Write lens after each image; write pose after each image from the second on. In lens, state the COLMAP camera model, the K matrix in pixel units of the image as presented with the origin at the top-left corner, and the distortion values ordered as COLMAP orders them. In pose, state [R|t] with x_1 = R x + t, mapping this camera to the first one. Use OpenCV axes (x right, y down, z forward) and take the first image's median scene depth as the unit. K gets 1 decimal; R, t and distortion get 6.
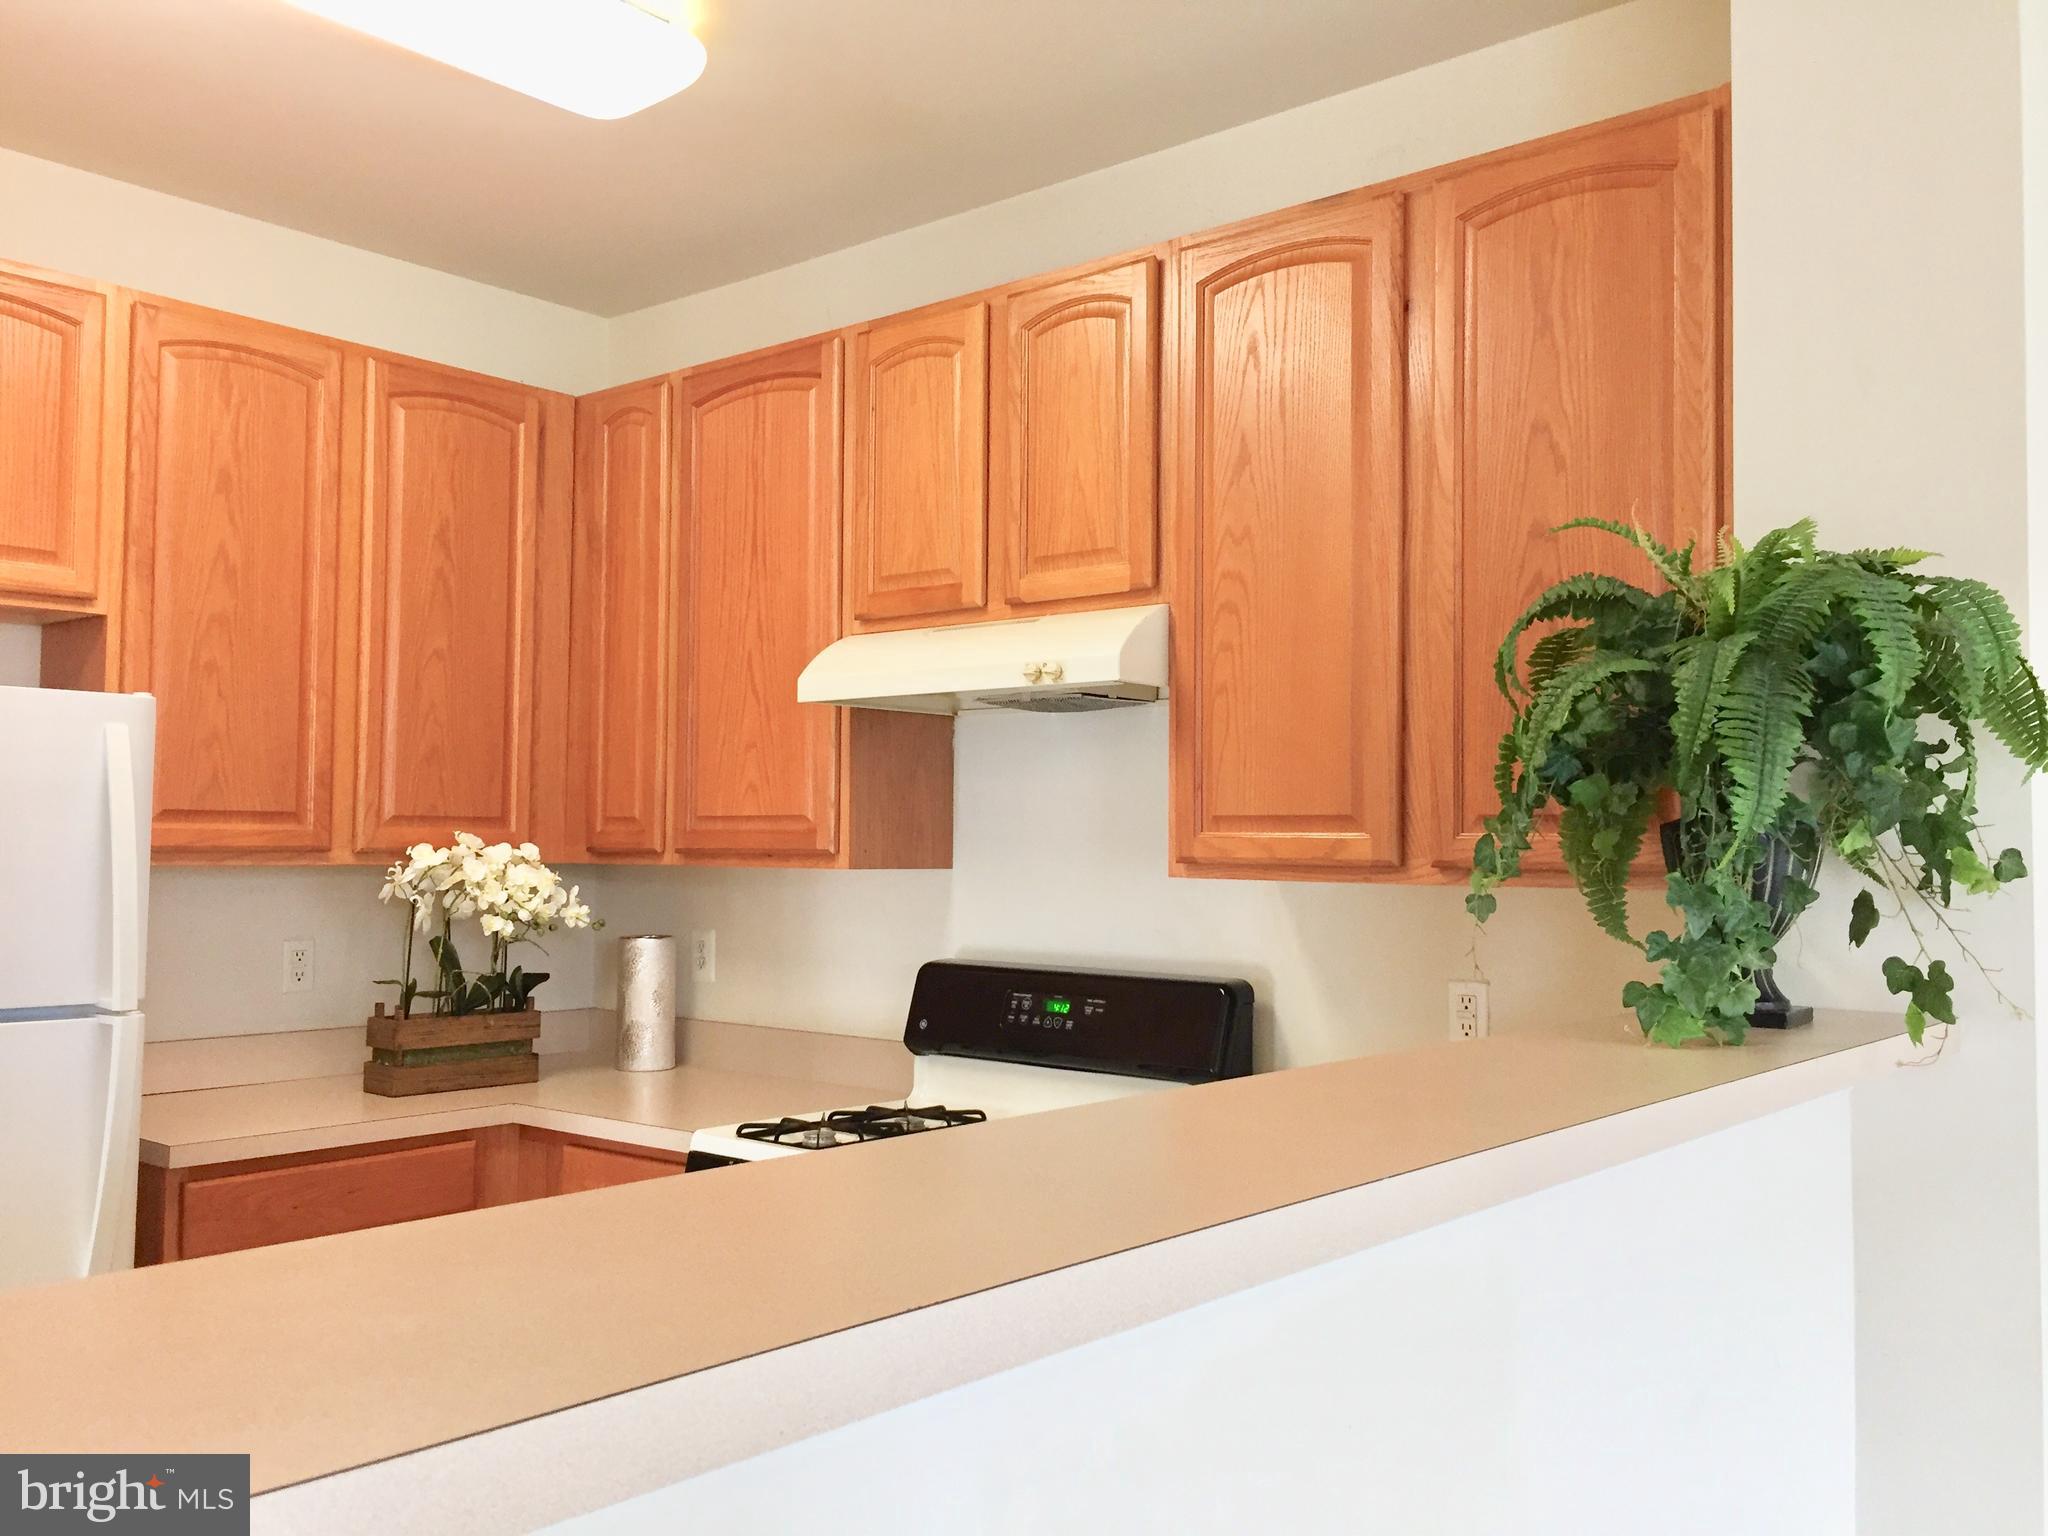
lens RADIAL K [[1751.4, 0, 1029.5], [0, 1751.4, 773.9], [0, 0, 1]] dist [0.076454, -0.092928]
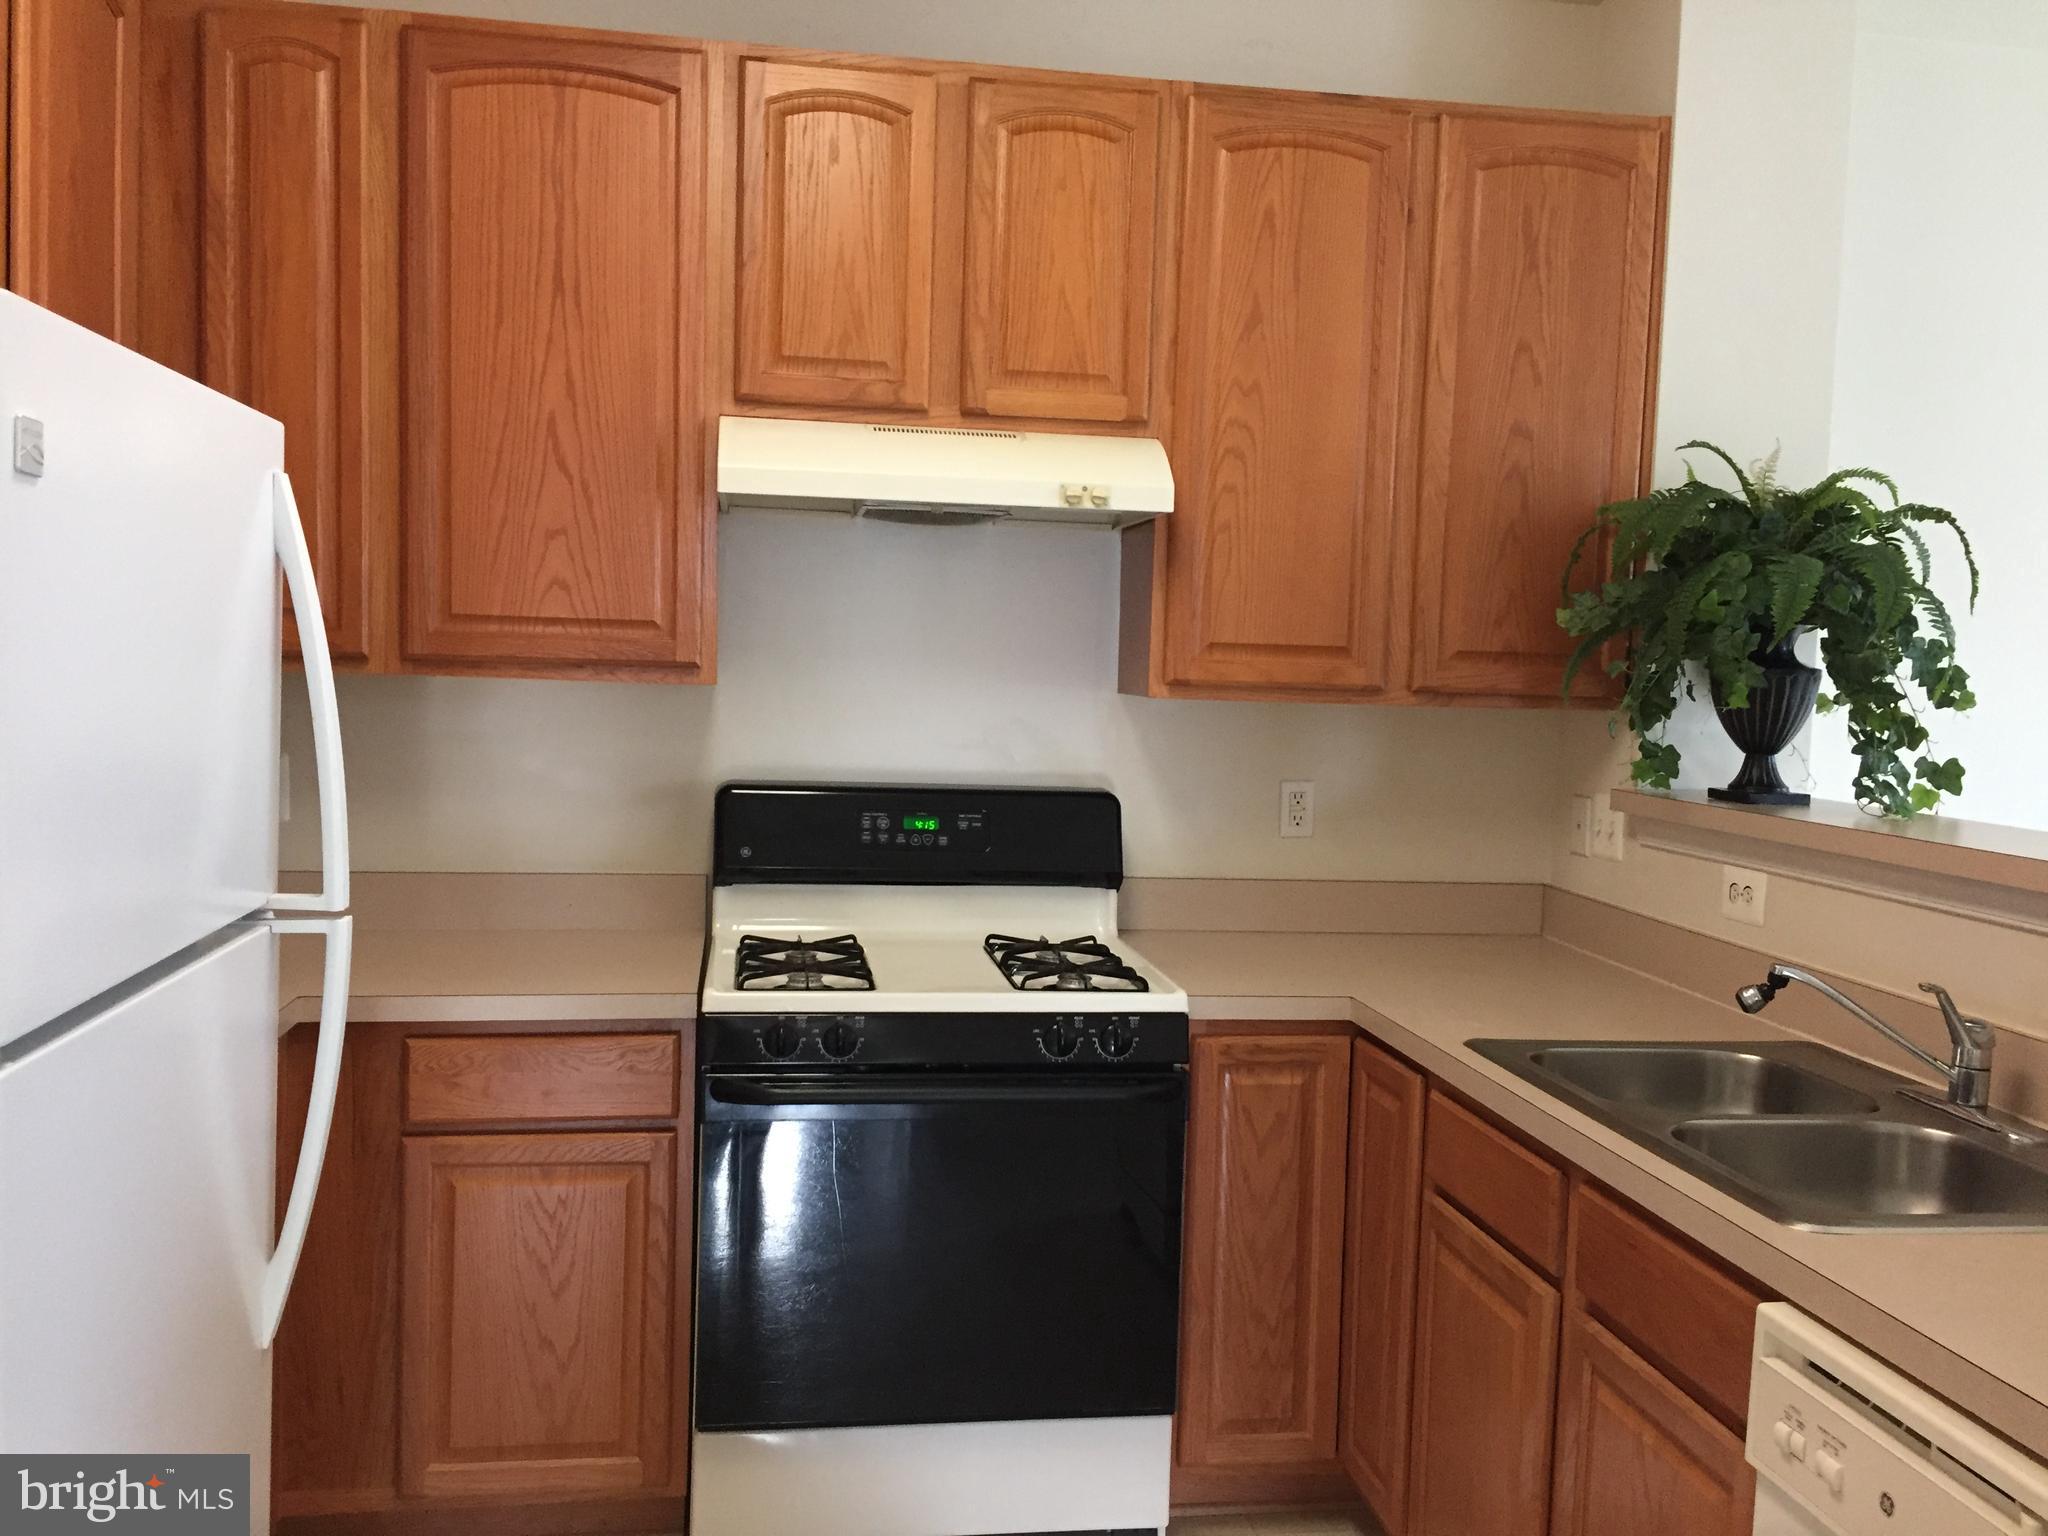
lens RADIAL K [[1751.4, 0, 1024.2], [0, 1751.4, 770.9], [0, 0, 1]] dist [0.076454, -0.092928]
pose [[0.649967, -0.038208, 0.759002, -0.693849], [-0.055972, 0.993616, 0.097949, 0.002226], [-0.757899, -0.106146, 0.643679, 0.316326]]
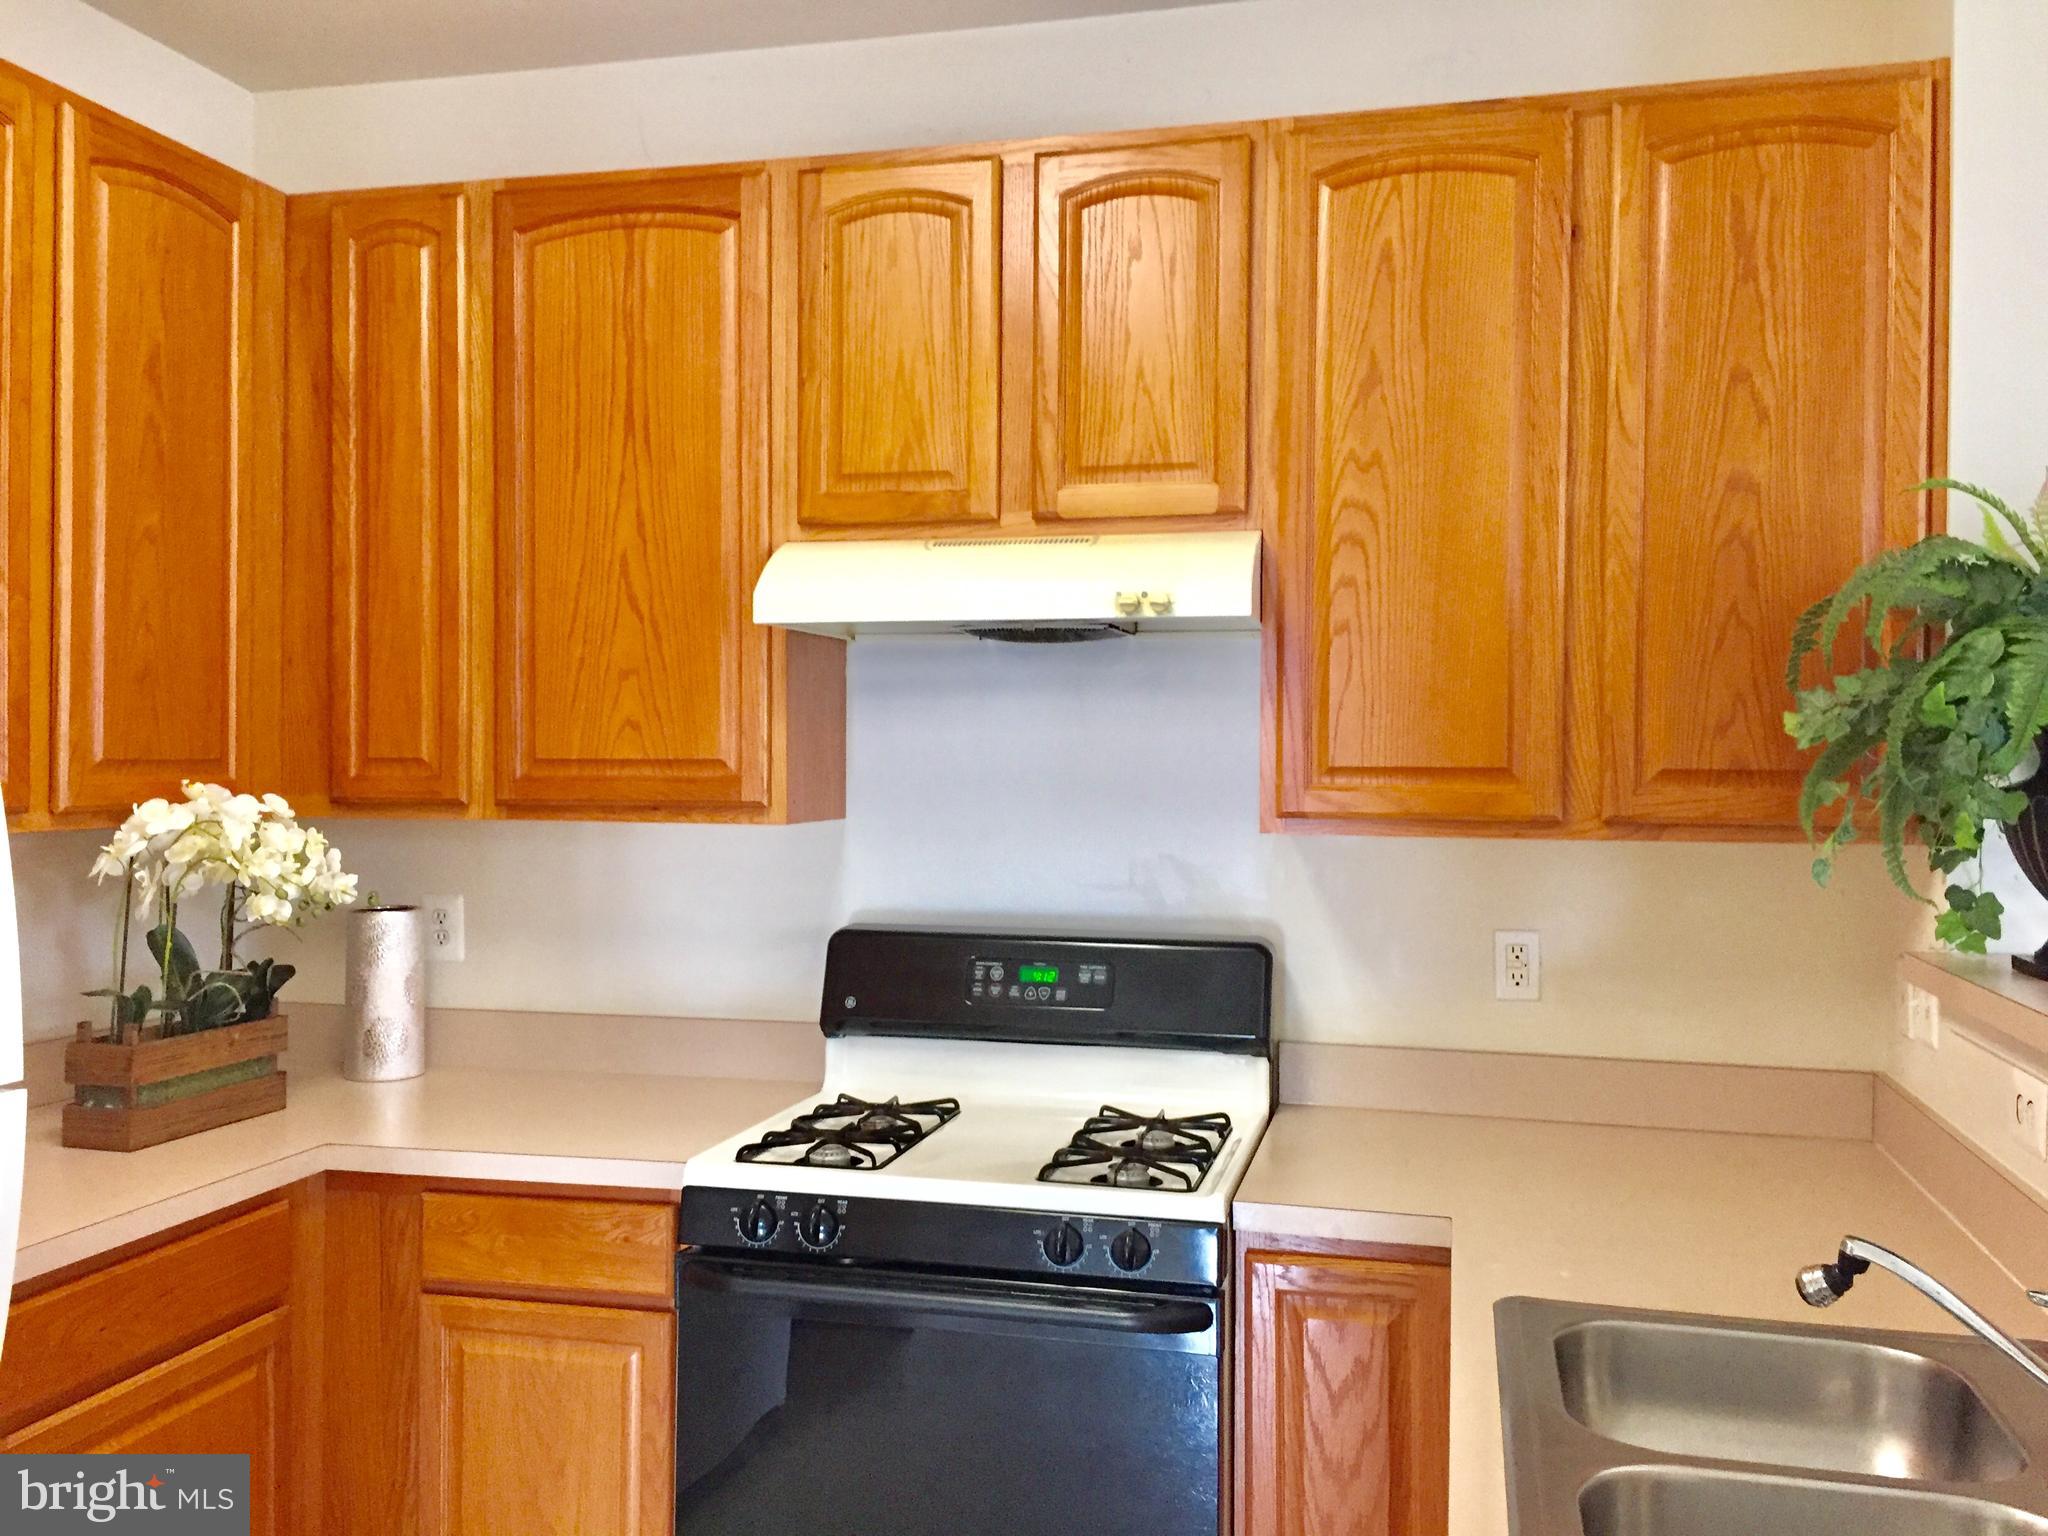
lens RADIAL K [[1751.4, 0, 1010.5], [0, 1751.4, 763.8], [0, 0, 1]] dist [0.076454, -0.092928]
pose [[0.894171, -0.007460, 0.447663, -0.390605], [-0.015130, 0.998787, 0.046864, -0.015462], [-0.447470, -0.048678, 0.892973, 0.216520]]
